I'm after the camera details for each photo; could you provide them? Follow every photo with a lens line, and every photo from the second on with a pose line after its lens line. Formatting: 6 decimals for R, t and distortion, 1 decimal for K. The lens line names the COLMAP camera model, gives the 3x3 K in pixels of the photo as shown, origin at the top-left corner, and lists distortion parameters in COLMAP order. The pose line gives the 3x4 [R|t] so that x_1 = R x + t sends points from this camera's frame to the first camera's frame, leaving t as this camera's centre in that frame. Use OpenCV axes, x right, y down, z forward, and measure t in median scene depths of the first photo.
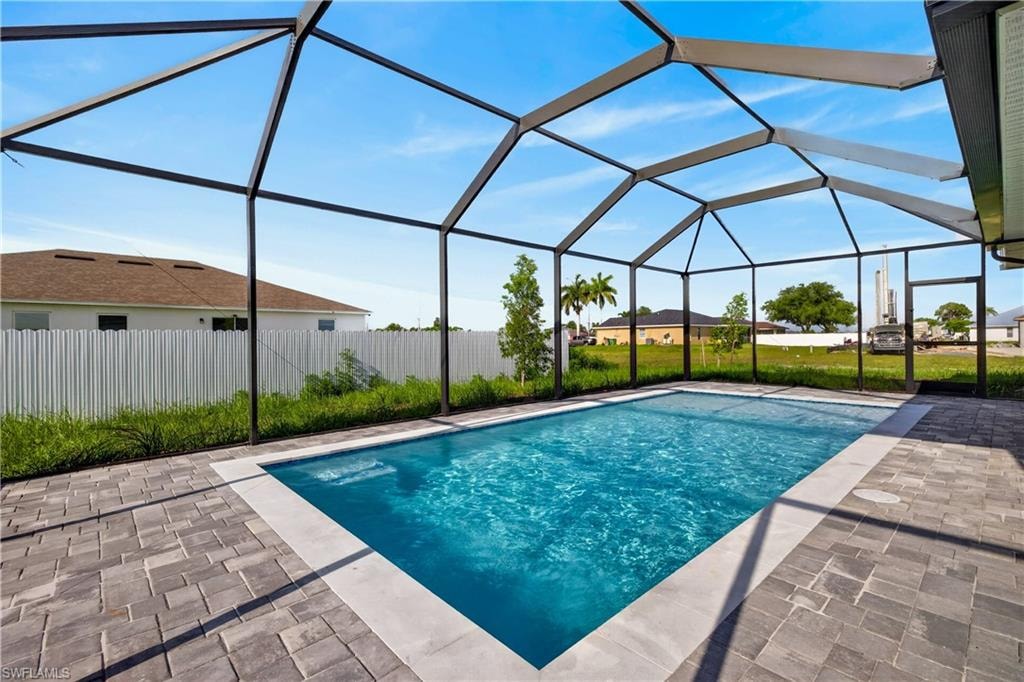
lens RADIAL K [[458.0, 0, 507.8], [0, 458.0, 337.7], [0, 0, 1]] dist [0.002761, 0.000506]
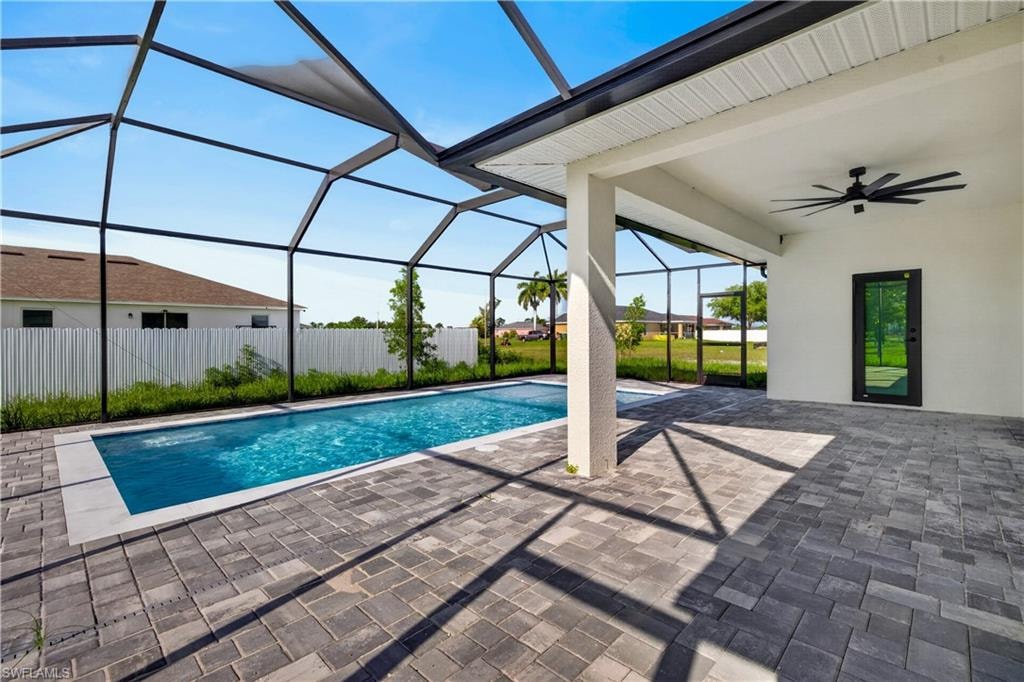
lens RADIAL K [[456.8, 0, 506.5], [0, 456.8, 334.8], [0, 0, 1]] dist [0.000428, -0.000754]
pose [[0.998157, 0.006540, 0.060324, 0.204337], [-0.007014, 0.999946, 0.007655, -0.012933], [-0.060271, -0.008064, 0.998149, -0.142172]]
